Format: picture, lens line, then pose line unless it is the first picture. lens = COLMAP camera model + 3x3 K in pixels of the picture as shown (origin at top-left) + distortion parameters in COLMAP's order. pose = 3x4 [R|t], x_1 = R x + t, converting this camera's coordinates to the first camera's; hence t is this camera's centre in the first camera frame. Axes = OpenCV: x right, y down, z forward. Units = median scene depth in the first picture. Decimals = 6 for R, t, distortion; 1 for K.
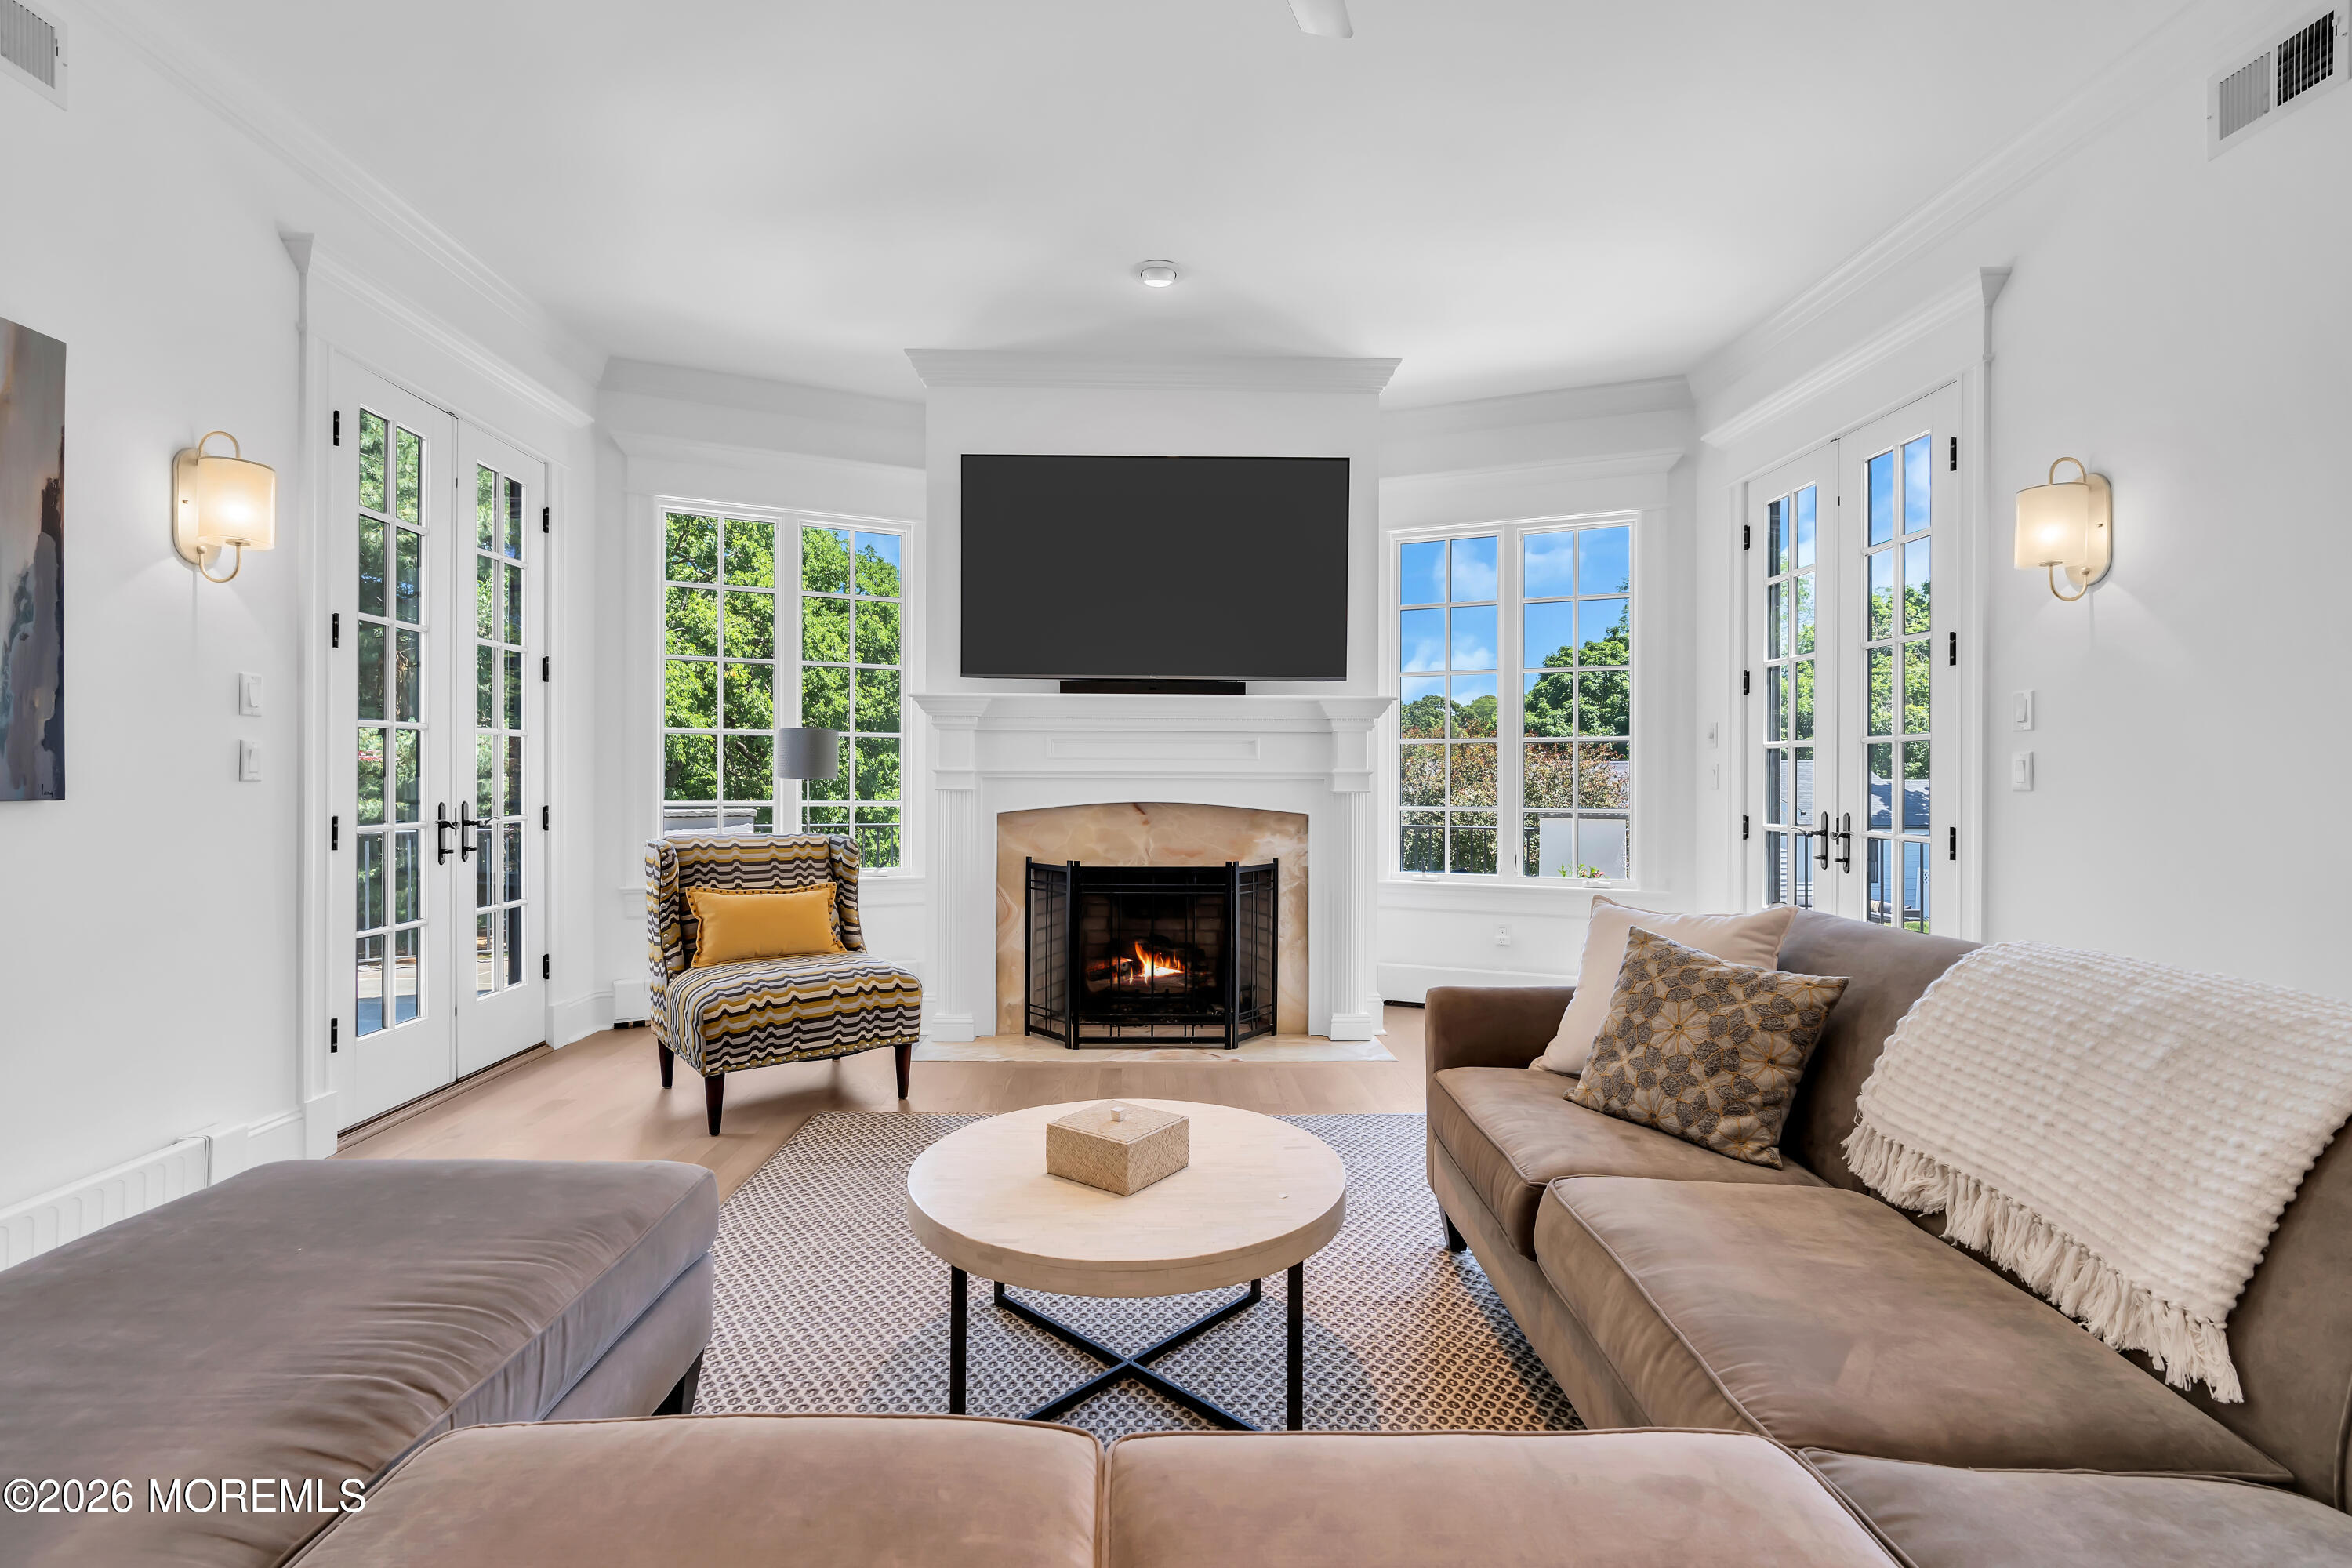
lens RADIAL K [[1057.8, 0, 1171.7], [0, 1057.8, 783.1], [0, 0, 1]] dist [-0.005144, 0.000716]
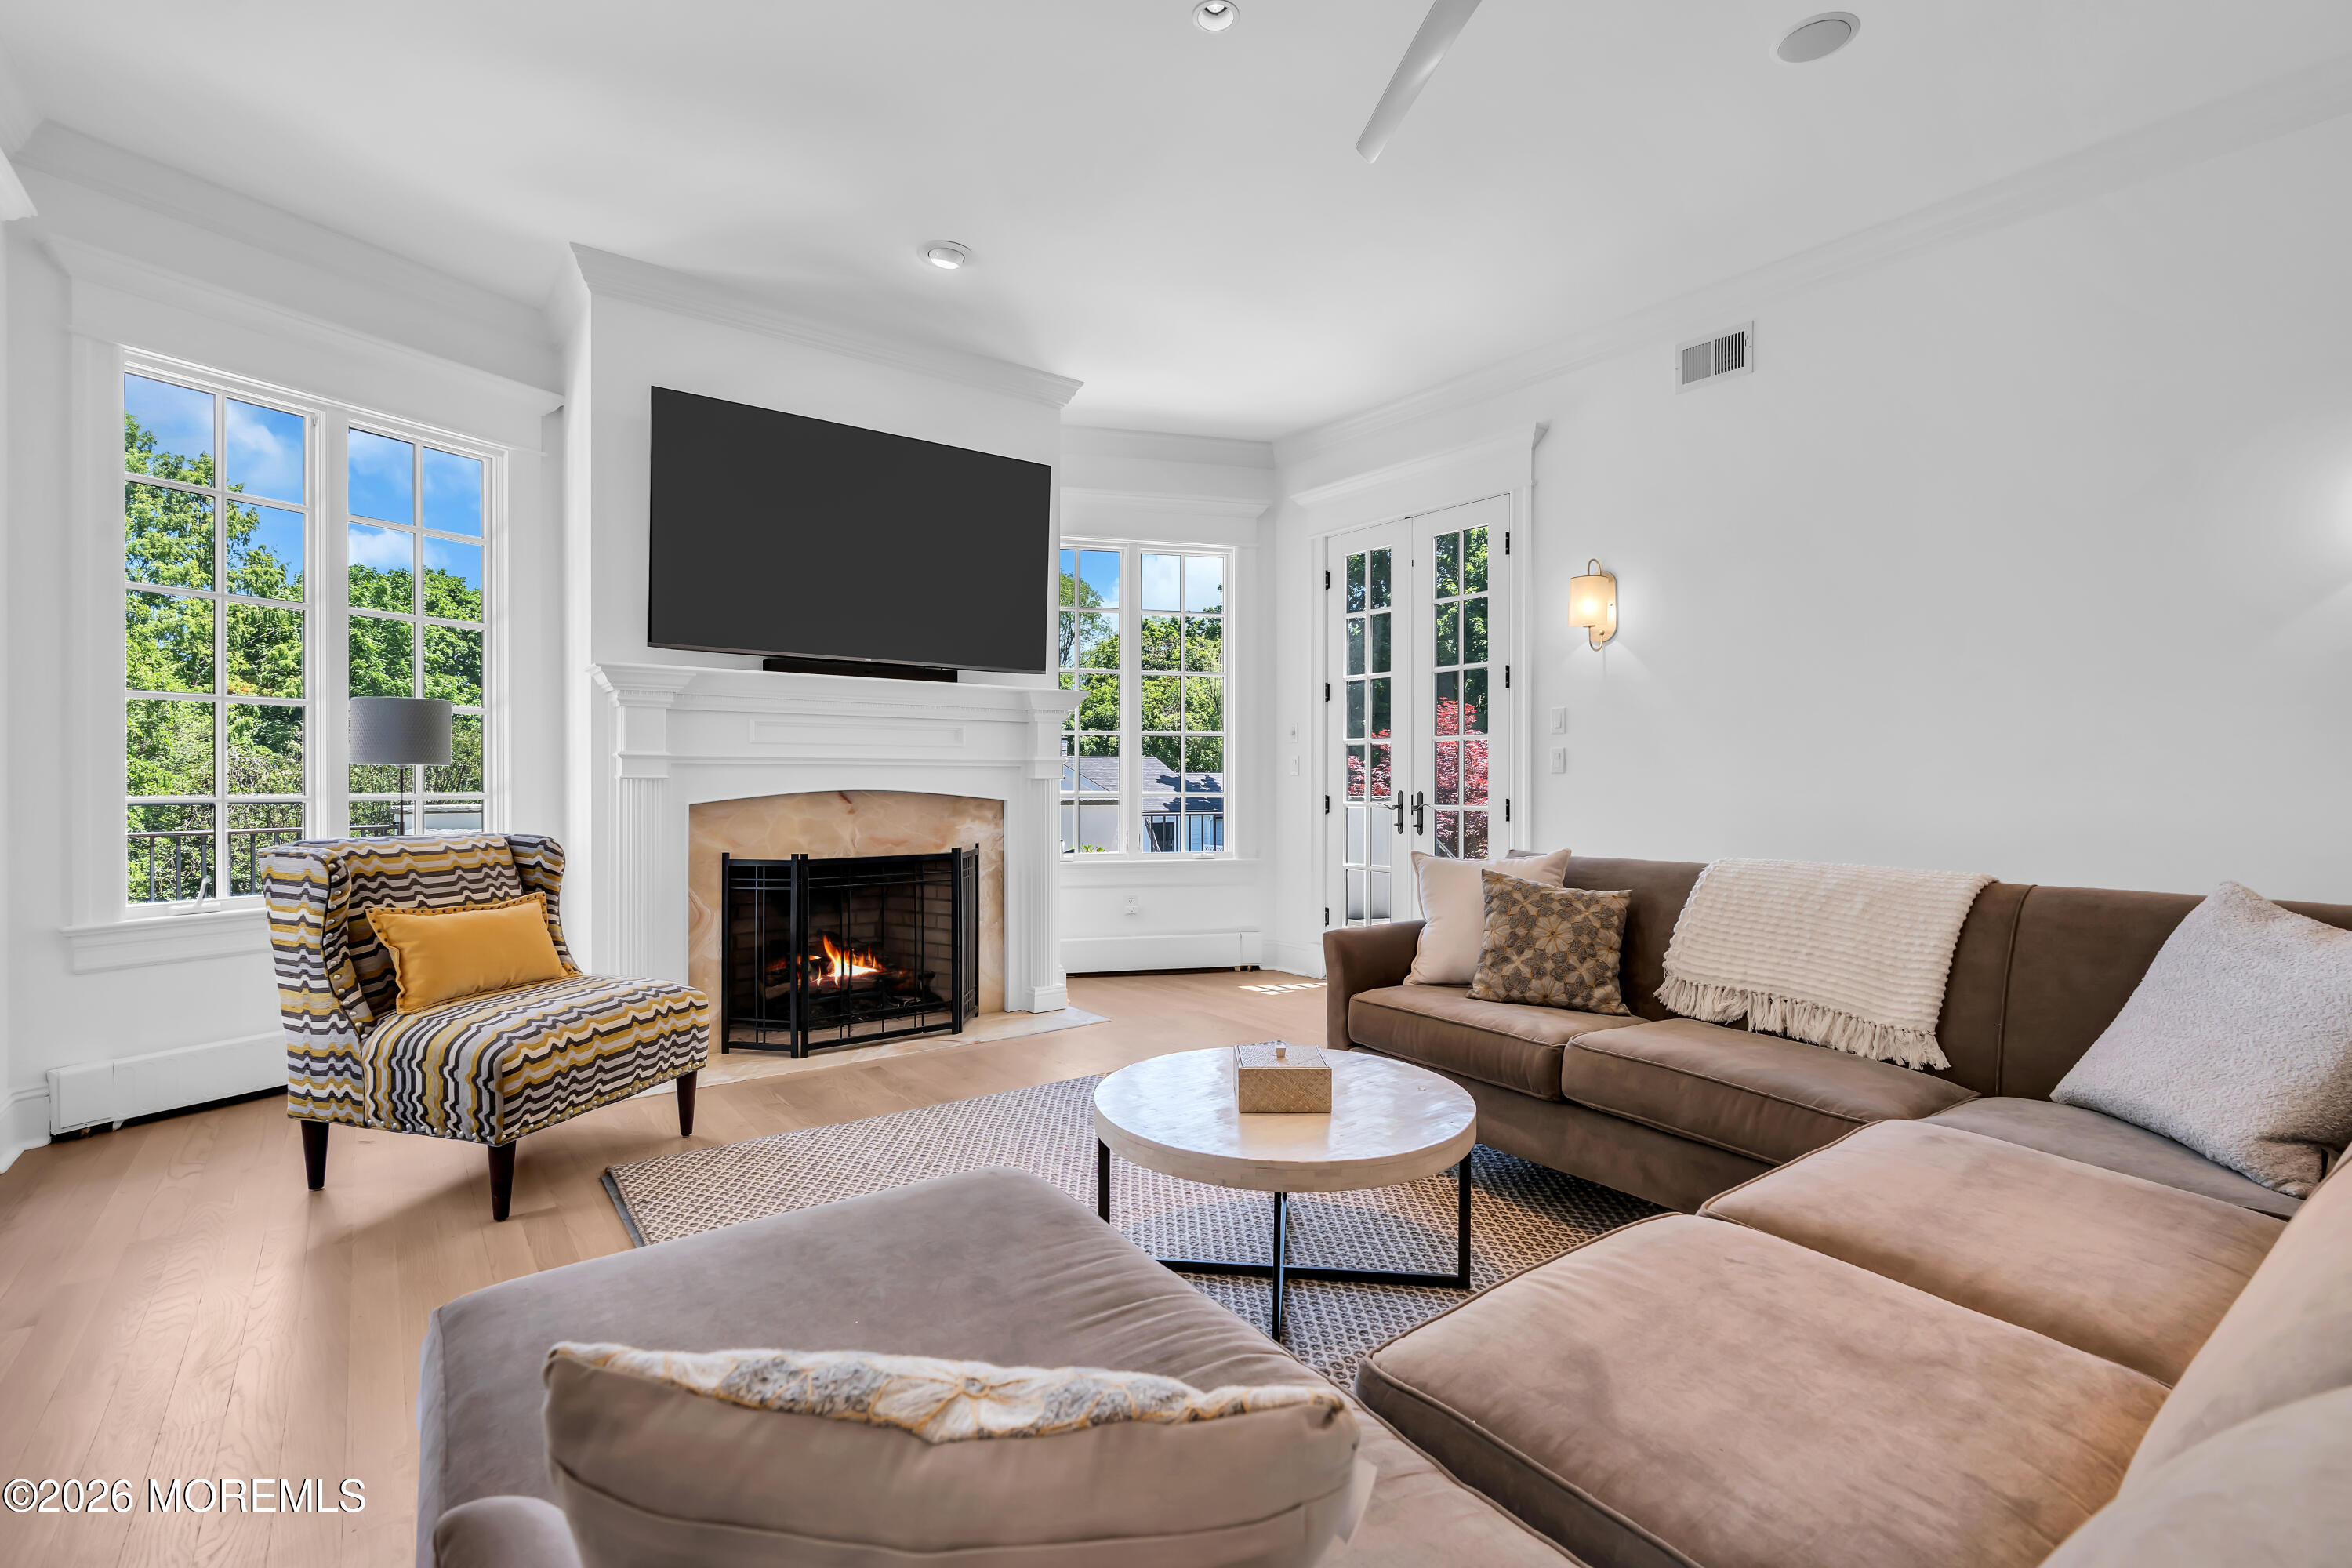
lens RADIAL K [[1055.6, 0, 1175.2], [0, 1055.6, 781.2], [0, 0, 1]] dist [-0.004700, 0.000271]
pose [[0.810339, -0.005598, 0.585934, -0.410861], [0.003490, 0.999983, 0.004726, 0.007491], [-0.585950, -0.001784, 0.810345, 0.070480]]
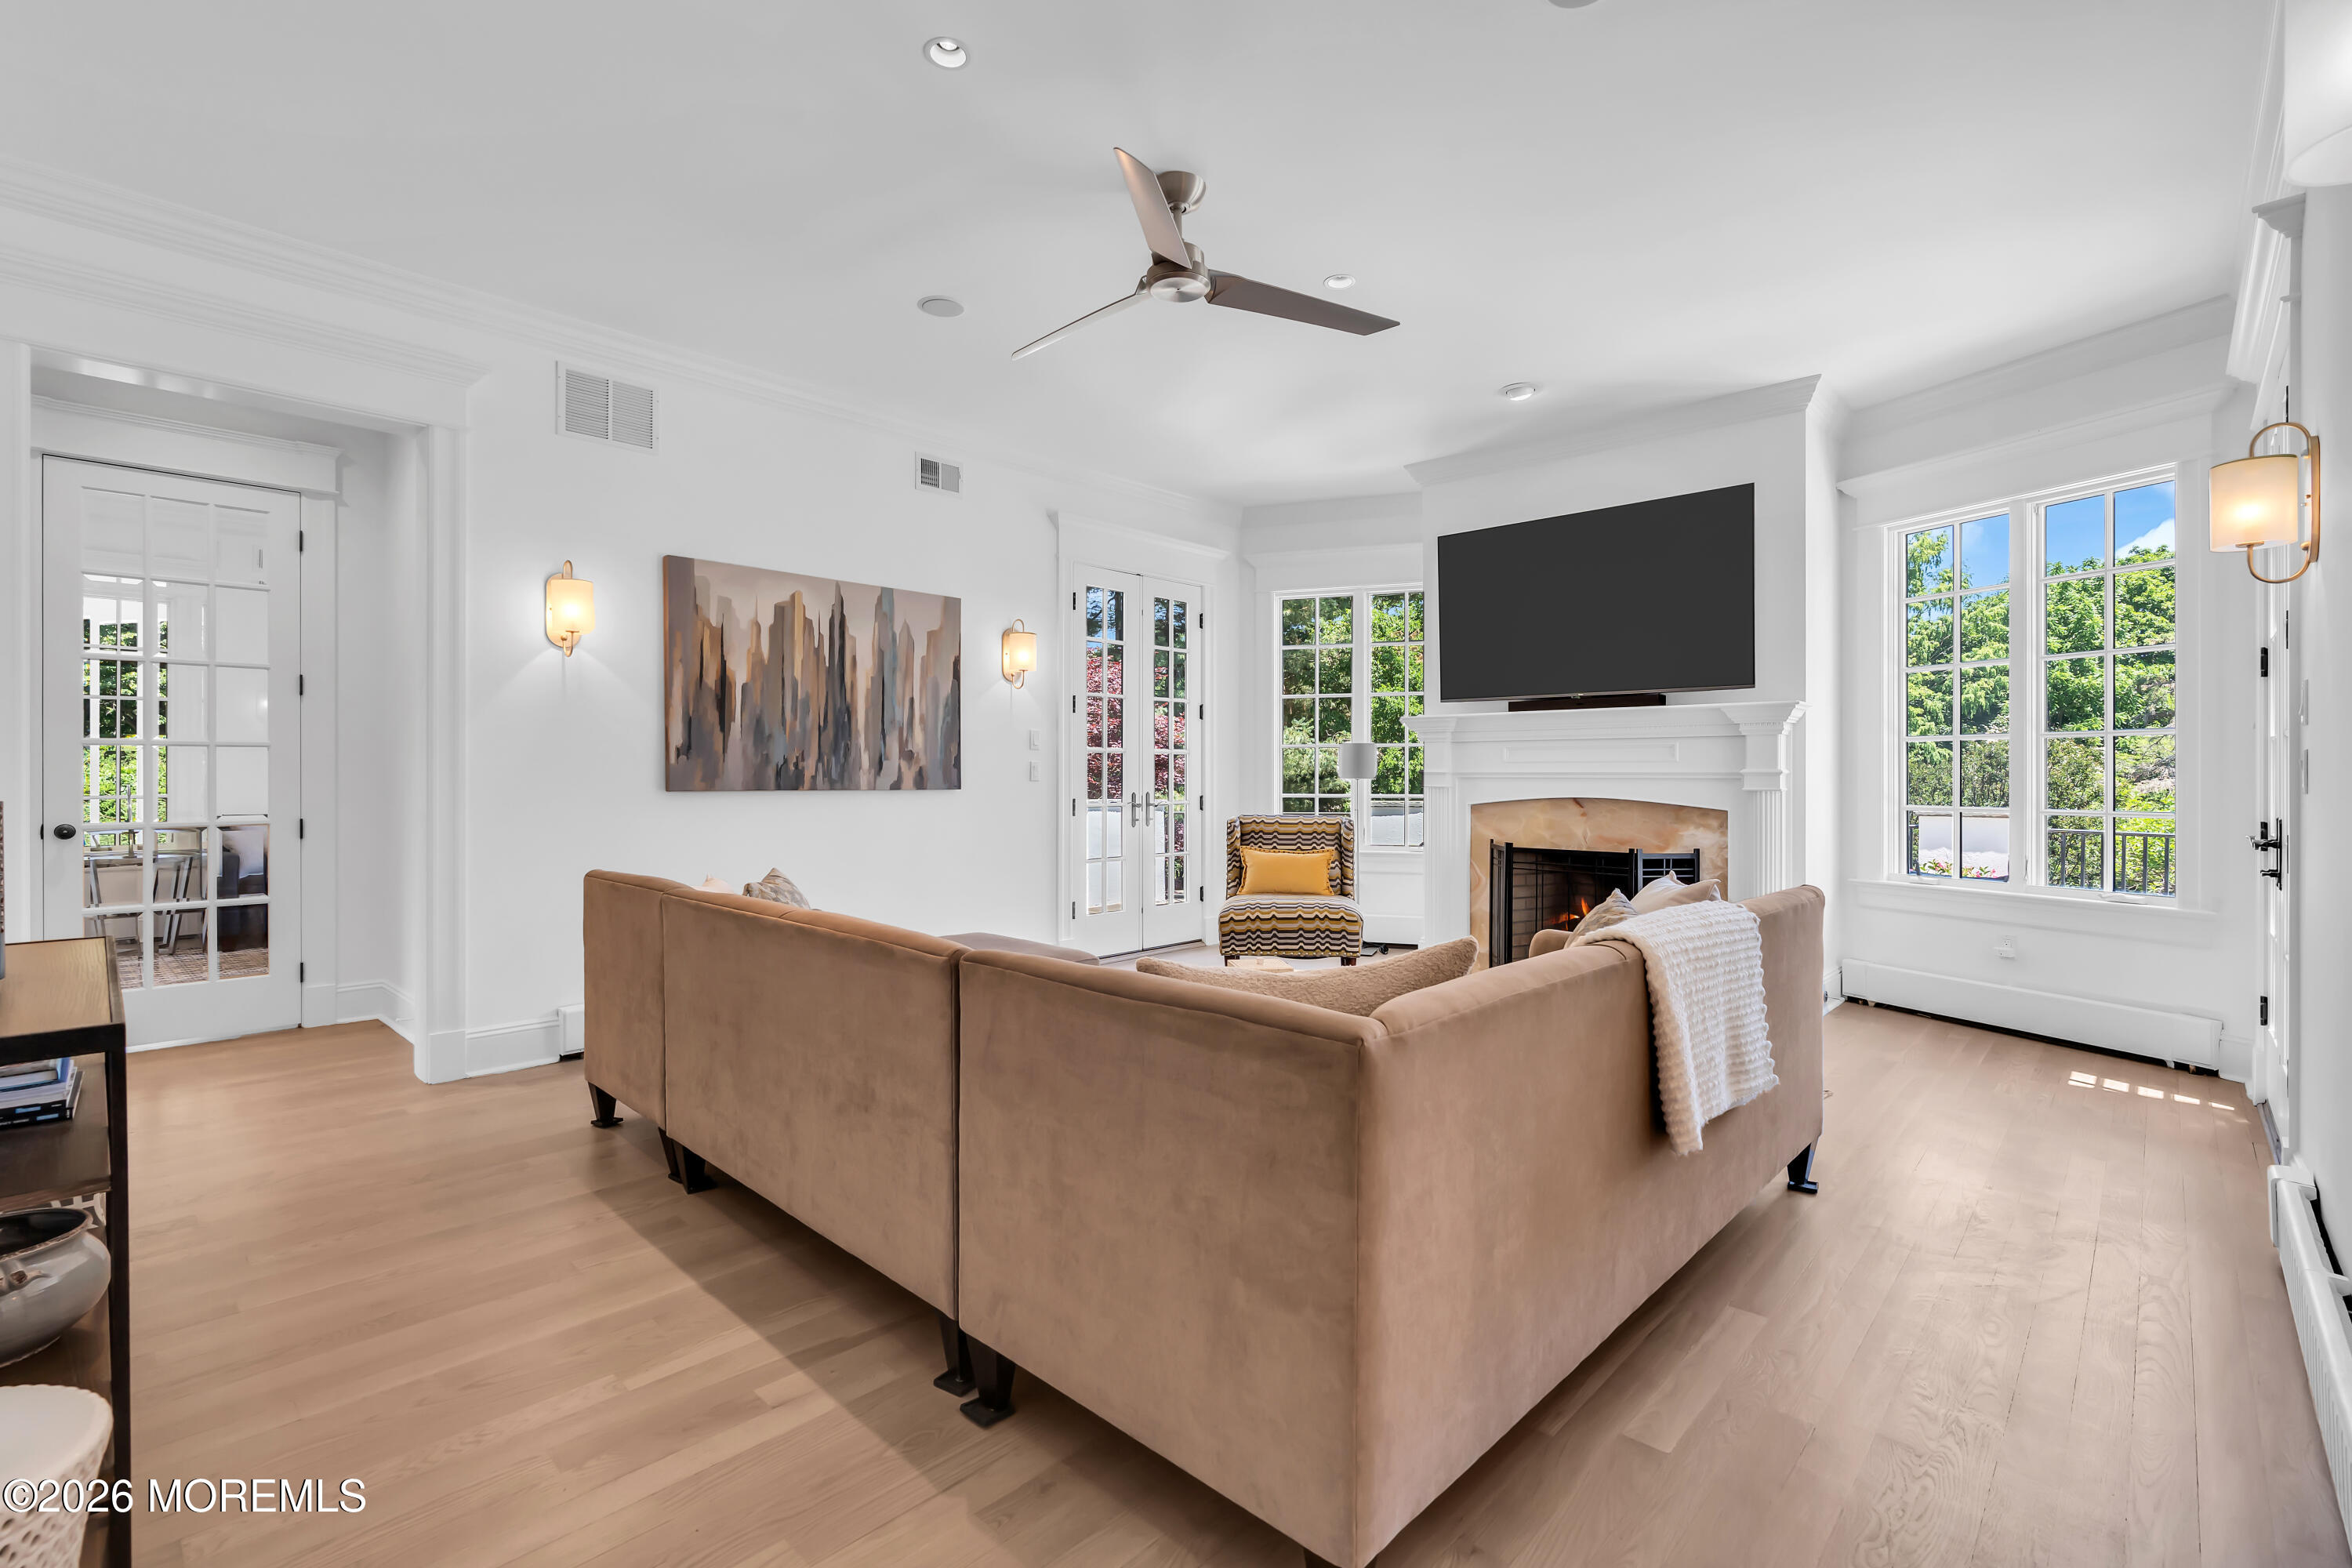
lens RADIAL K [[1068.0, 0, 1179.5], [0, 1068.0, 779.7], [0, 0, 1]] dist [-0.004048, -0.000199]
pose [[0.715181, -0.000283, -0.698939, 0.590843], [0.000803, 1.000000, 0.000416, -0.004009], [0.698939, -0.000859, 0.715181, -0.227942]]
